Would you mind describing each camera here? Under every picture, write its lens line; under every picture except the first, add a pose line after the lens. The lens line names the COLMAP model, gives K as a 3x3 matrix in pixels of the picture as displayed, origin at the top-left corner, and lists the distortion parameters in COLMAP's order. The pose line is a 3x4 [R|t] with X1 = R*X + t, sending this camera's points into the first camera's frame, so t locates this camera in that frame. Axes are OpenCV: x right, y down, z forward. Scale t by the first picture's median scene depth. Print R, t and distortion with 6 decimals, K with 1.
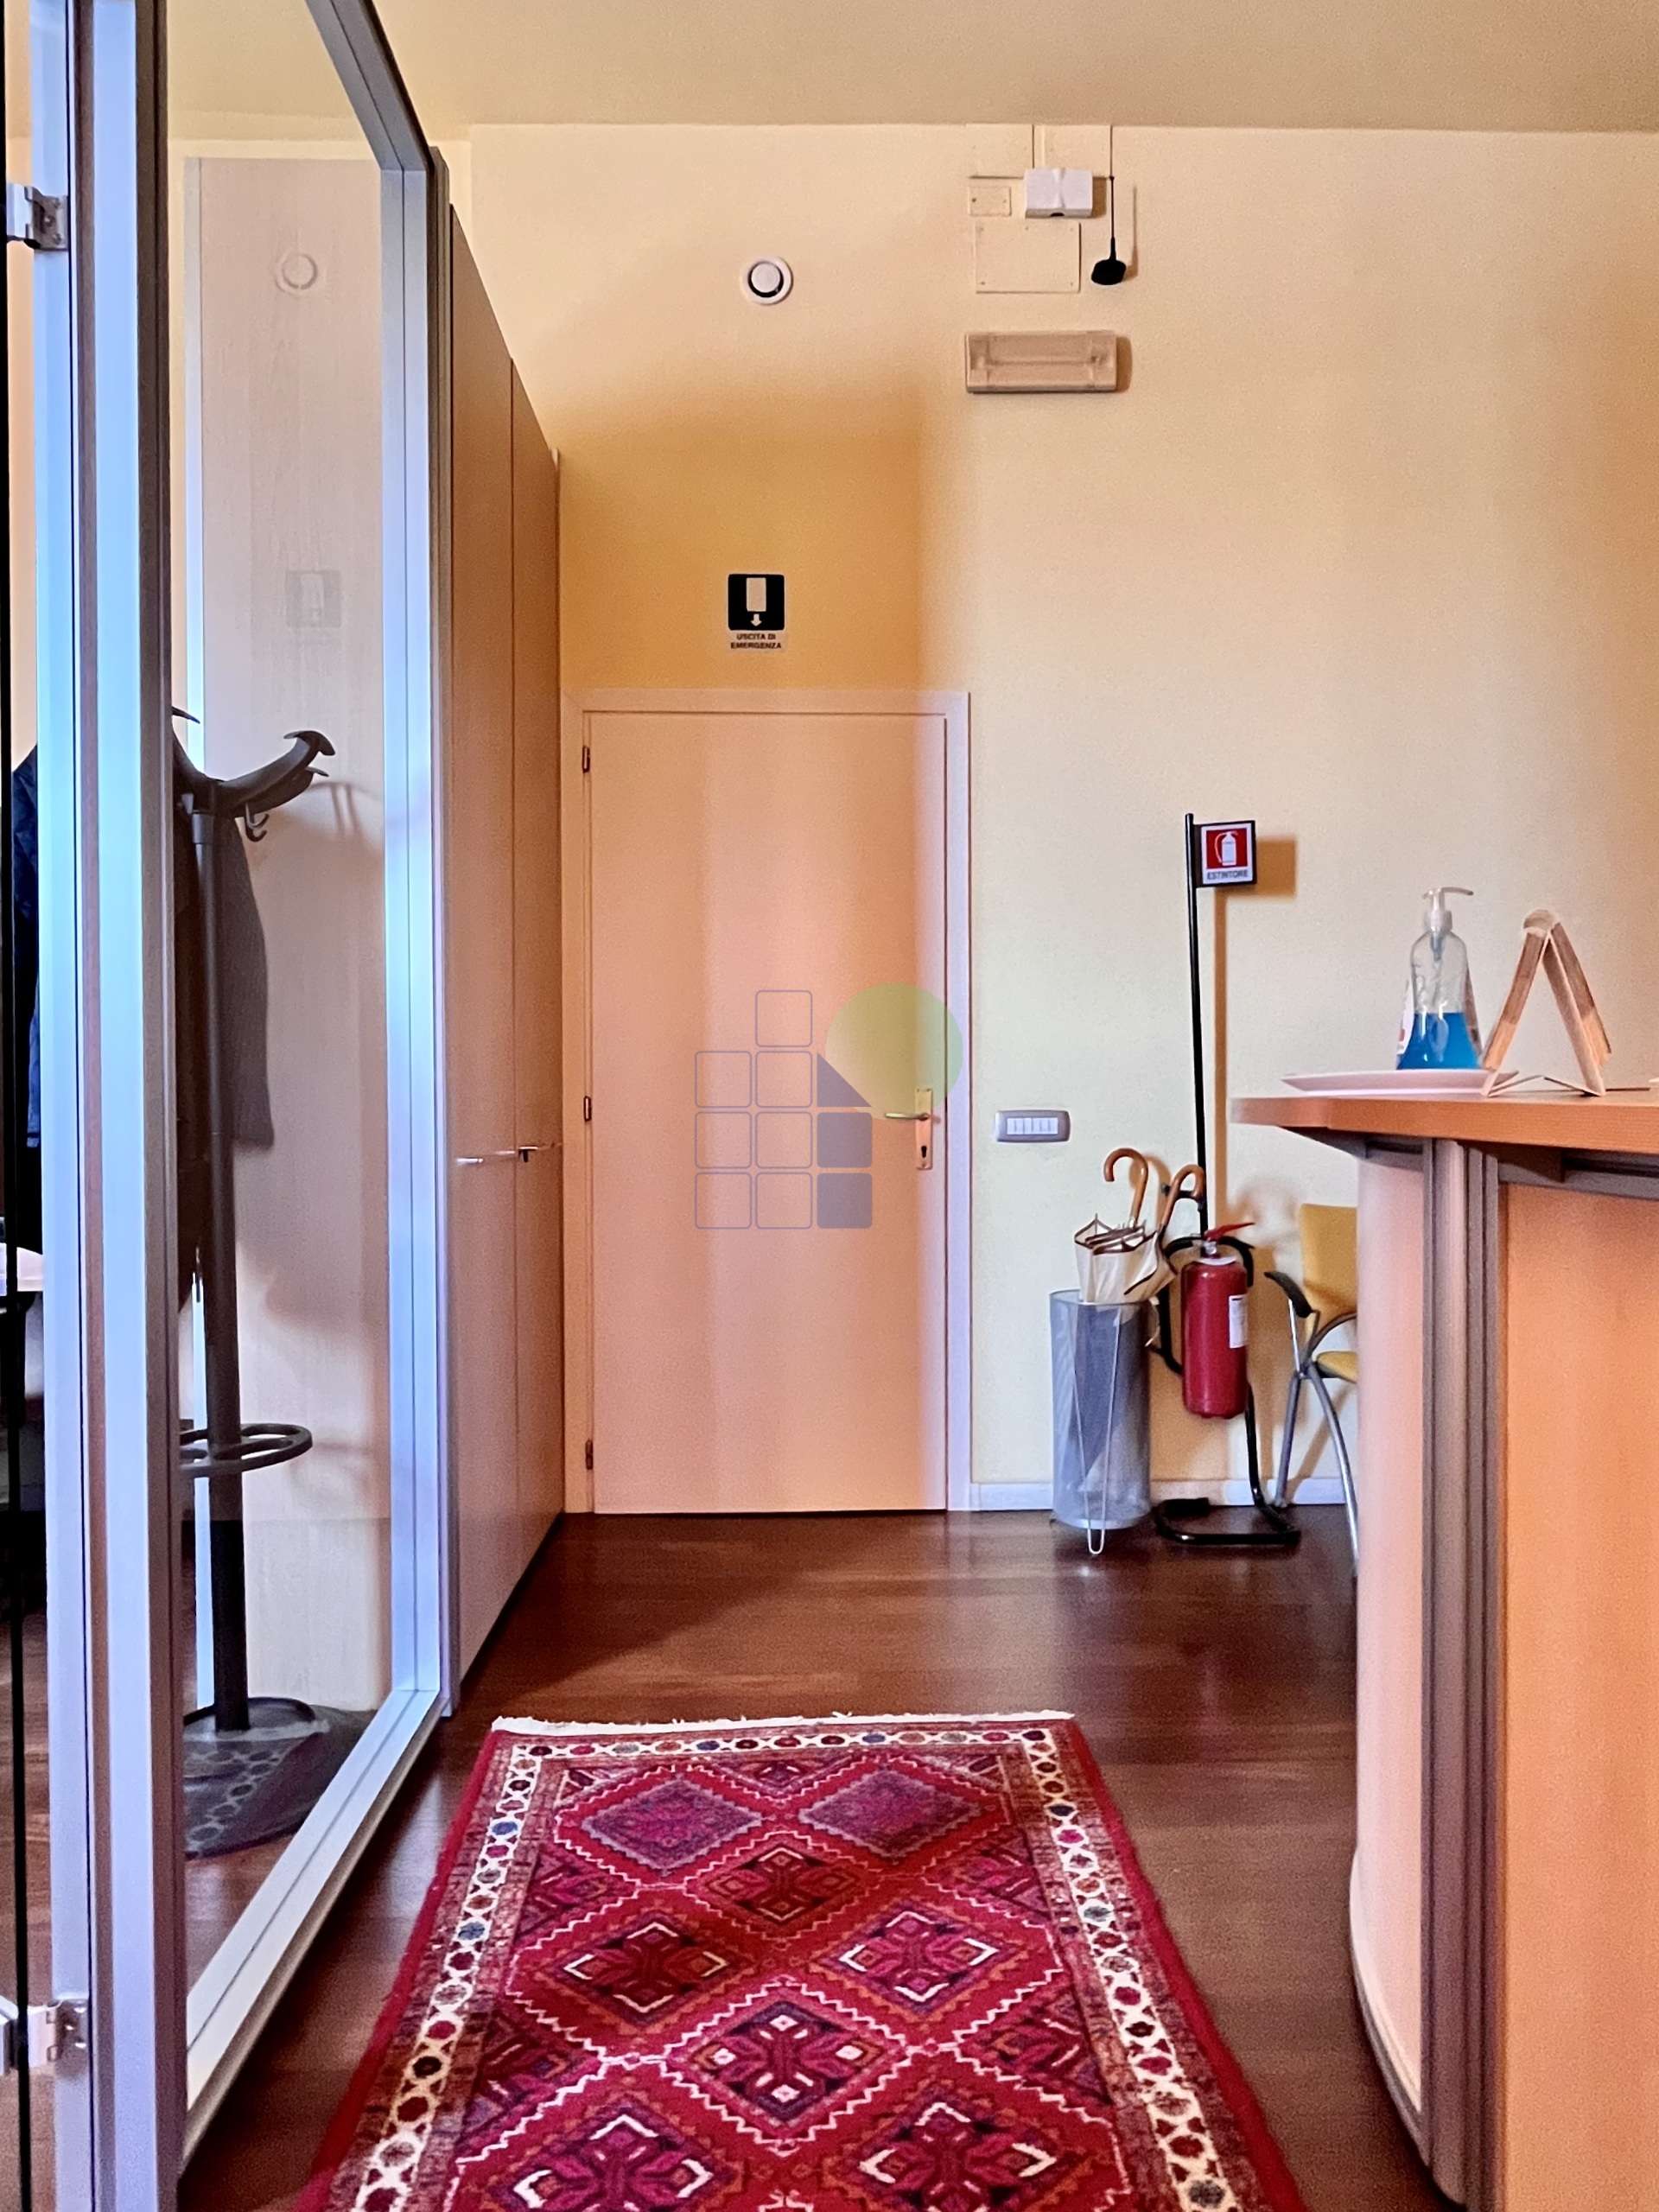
lens RADIAL K [[1242.7, 0, 829.5], [0, 1242.7, 1106.0], [0, 0, 1]] dist [-0.002042, 0.001069]
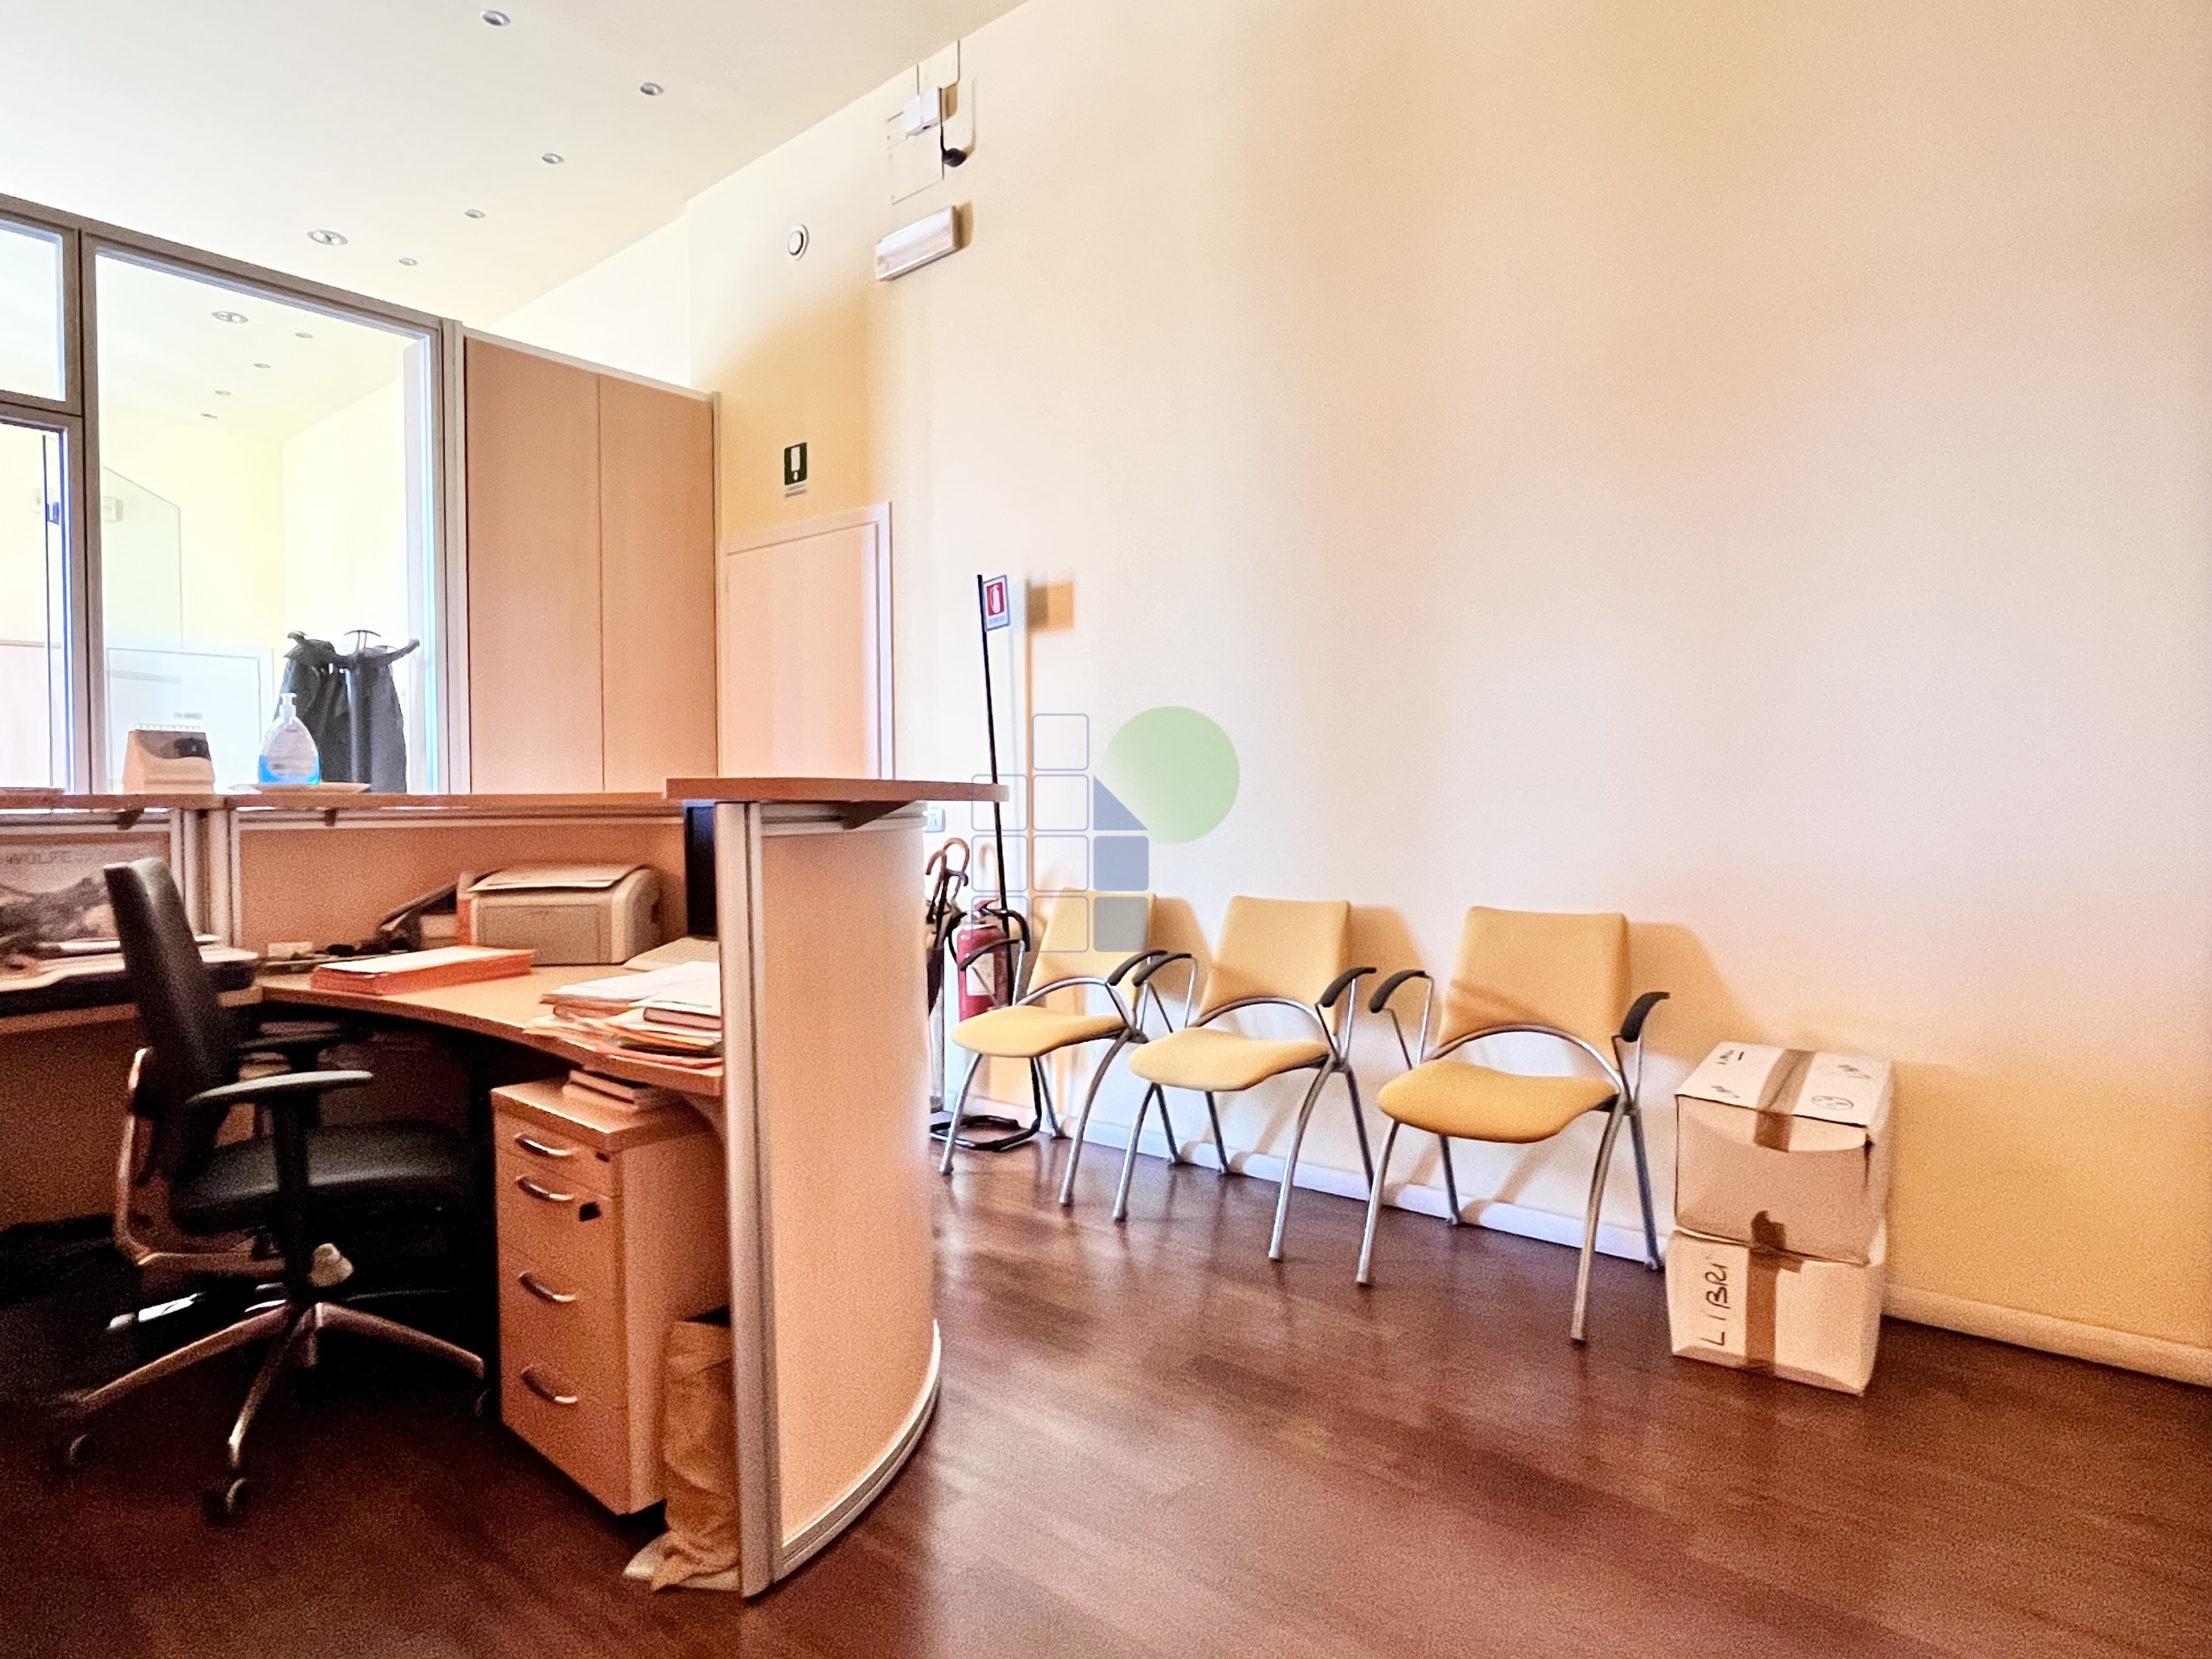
lens RADIAL K [[1293.1, 0, 1101.0], [0, 1293.1, 834.7], [0, 0, 1]] dist [-0.001084, 0.001018]
pose [[0.747478, 0.010865, -0.664198, 1.230568], [-0.003063, 0.999912, 0.012911, 0.011880], [0.664280, -0.007616, 0.747445, 0.094610]]
